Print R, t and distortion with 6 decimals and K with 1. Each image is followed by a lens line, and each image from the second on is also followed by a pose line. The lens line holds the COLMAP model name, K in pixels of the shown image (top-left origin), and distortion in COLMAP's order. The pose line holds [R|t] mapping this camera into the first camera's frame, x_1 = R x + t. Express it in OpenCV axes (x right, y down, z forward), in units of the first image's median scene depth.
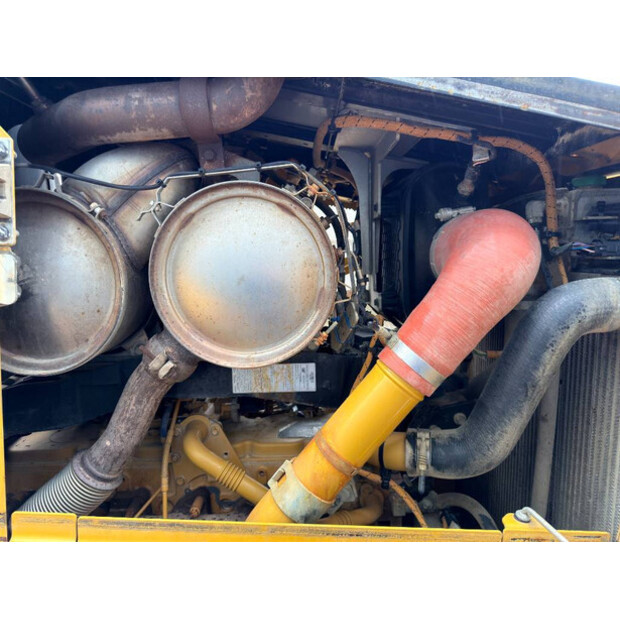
lens RADIAL K [[435.0, 0, 304.0], [0, 435.0, 309.5], [0, 0, 1]] dist [-0.000986, -0.005642]
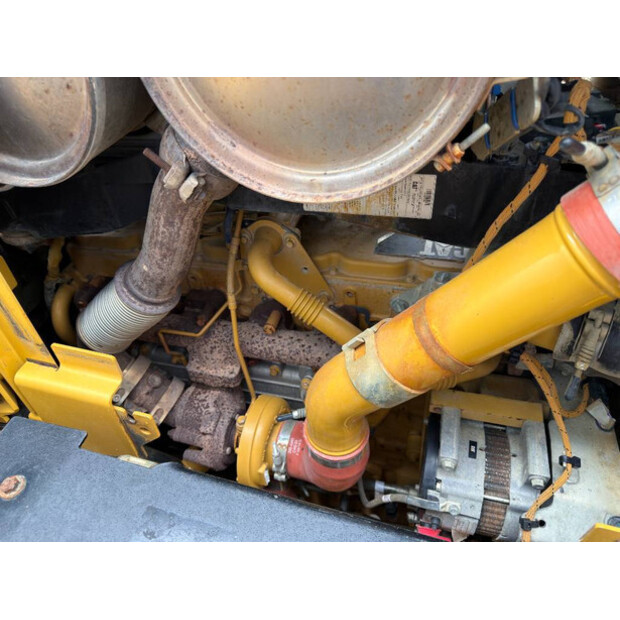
lens RADIAL K [[435.0, 0, 304.0], [0, 435.0, 309.5], [0, 0, 1]] dist [-0.000986, -0.005642]
pose [[0.960457, 0.142639, -0.239117, 0.021798], [0.020756, 0.819736, 0.572365, -0.074193], [0.277654, -0.554695, 0.784360, 0.425338]]
